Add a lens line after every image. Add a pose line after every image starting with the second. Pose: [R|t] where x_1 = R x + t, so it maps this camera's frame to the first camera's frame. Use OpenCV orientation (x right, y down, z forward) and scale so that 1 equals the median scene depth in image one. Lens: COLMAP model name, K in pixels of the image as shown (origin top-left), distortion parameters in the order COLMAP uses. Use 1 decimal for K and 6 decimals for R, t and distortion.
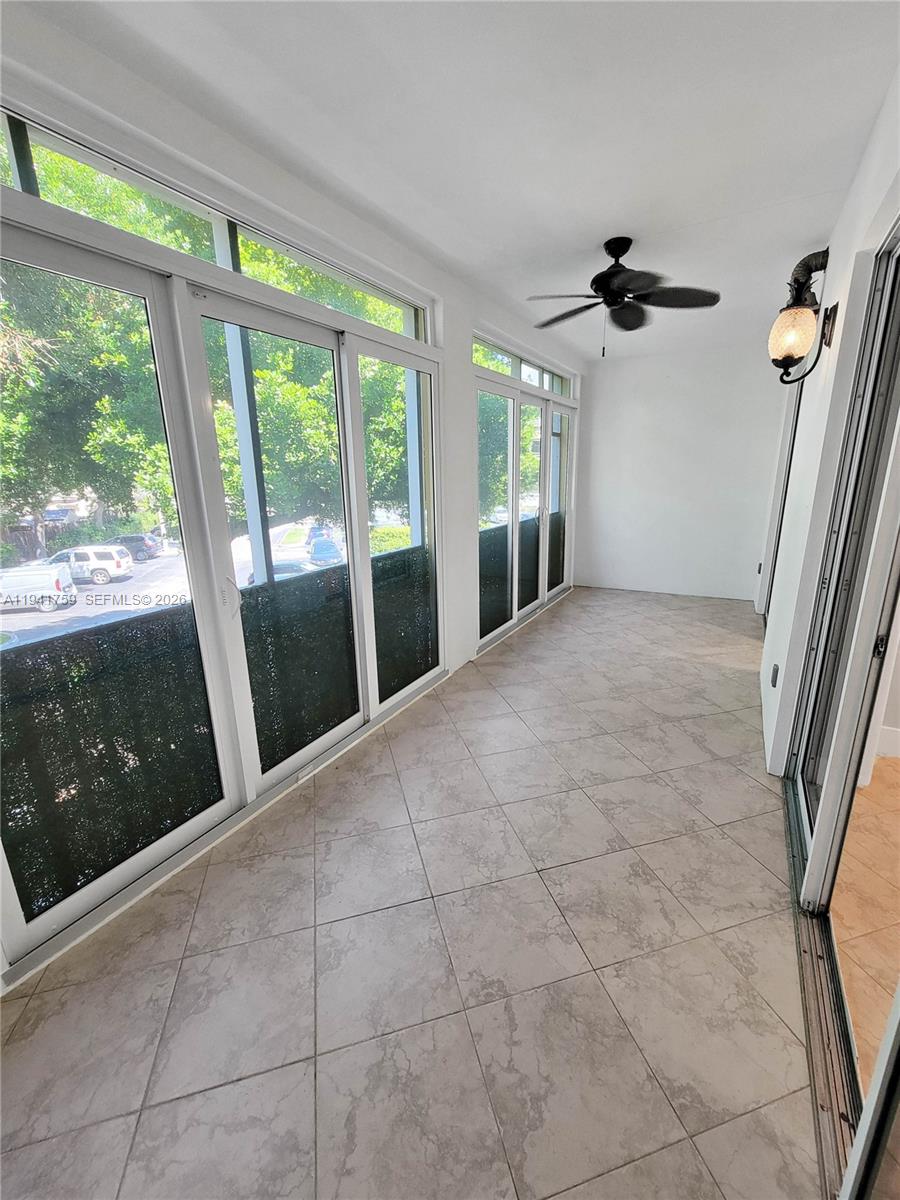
lens RADIAL K [[496.7, 0, 453.5], [0, 496.7, 602.7], [0, 0, 1]] dist [-0.012473, -0.000179]
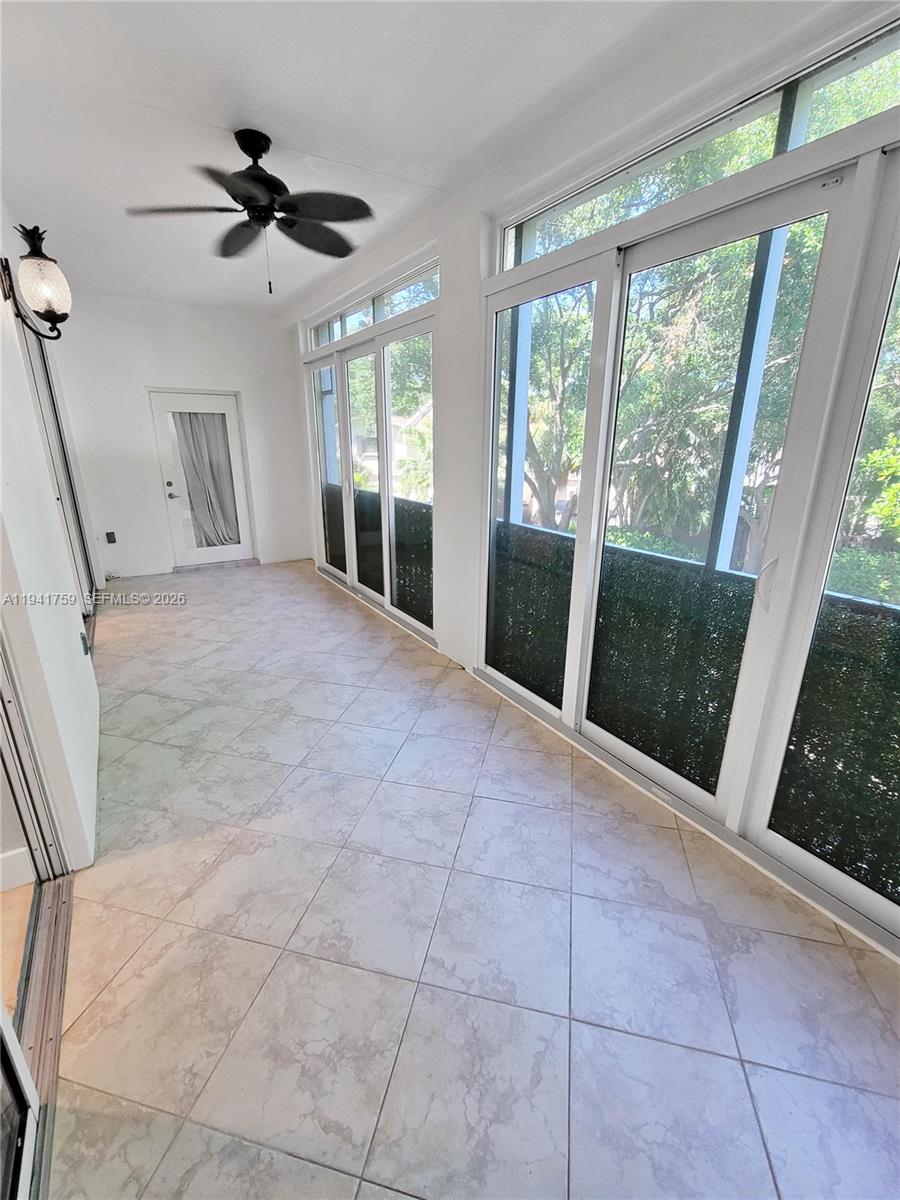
lens RADIAL K [[515.5, 0, 450.0], [0, 515.5, 600.0], [0, 0, 1]] dist [-0.000150, 0.000104]
pose [[-0.472853, 0.282115, -0.834758, 0.788886], [-0.226030, 0.876825, 0.424368, -0.368077], [0.851657, 0.389344, -0.350843, 1.347527]]
